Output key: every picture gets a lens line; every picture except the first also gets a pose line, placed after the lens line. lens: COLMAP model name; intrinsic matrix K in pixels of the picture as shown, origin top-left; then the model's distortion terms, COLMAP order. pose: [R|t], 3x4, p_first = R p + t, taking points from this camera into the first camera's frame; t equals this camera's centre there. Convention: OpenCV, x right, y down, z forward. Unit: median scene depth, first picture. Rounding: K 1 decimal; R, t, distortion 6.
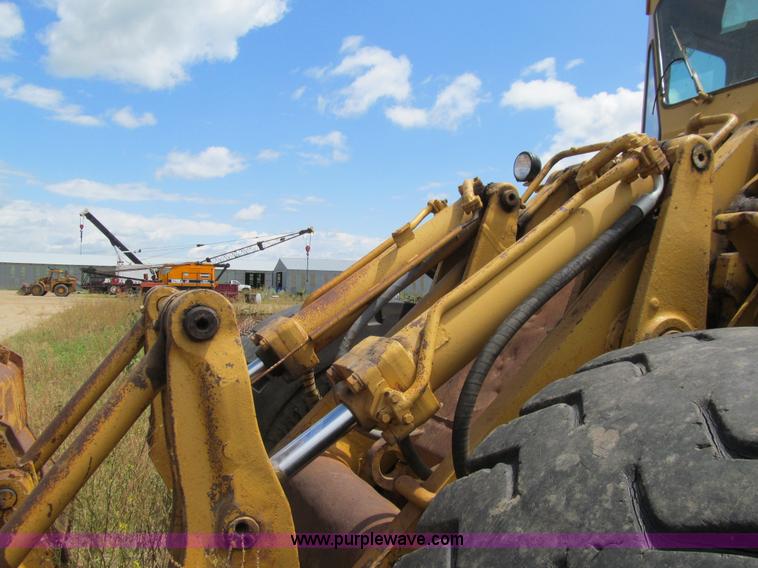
lens RADIAL K [[626.2, 0, 375.7], [0, 626.2, 284.9], [0, 0, 1]] dist [-0.060827, 0.020576]
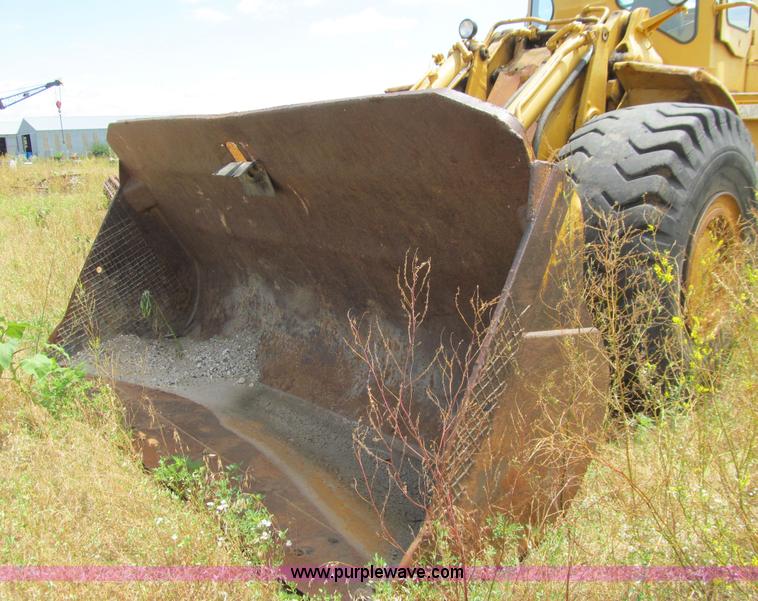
lens RADIAL K [[686.4, 0, 344.0], [0, 686.4, 317.3], [0, 0, 1]] dist [-0.070071, 0.047220]
pose [[0.943517, -0.137636, 0.301384, -1.265994], [0.057010, 0.963508, 0.261537, 0.084584], [-0.326383, -0.229583, 0.916933, -1.181803]]
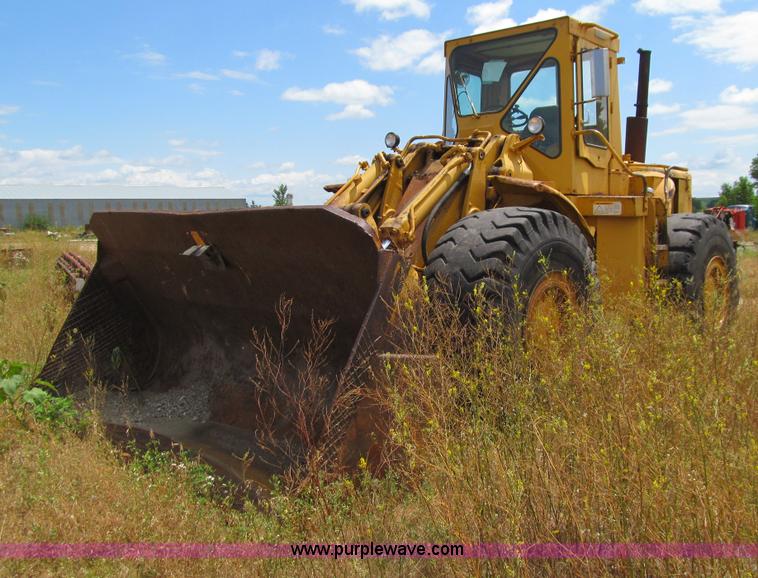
lens RADIAL K [[788.6, 0, 430.8], [0, 788.6, 273.4], [0, 0, 1]] dist [-0.055730, 0.000000]
pose [[0.888711, -0.071446, 0.452867, -1.502284], [0.034423, 0.995393, 0.089487, 0.012835], [-0.457174, -0.063939, 0.887076, -2.375348]]
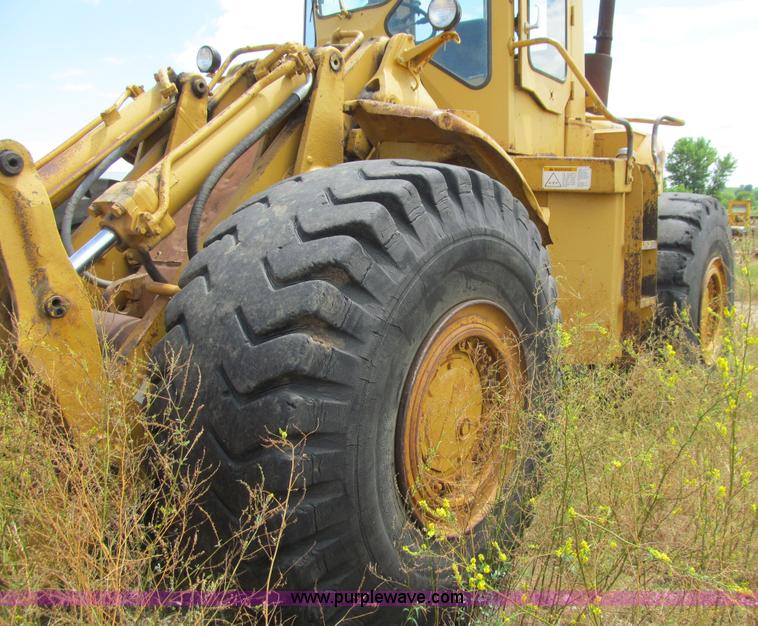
lens RADIAL K [[697.7, 0, 415.7], [0, 697.7, 322.6], [0, 0, 1]] dist [-0.056074, 0.024559]
pose [[0.857430, -0.113627, 0.501900, -0.233902], [0.021526, 0.982384, 0.185631, 0.111989], [-0.514151, -0.148361, 0.844771, -0.647756]]
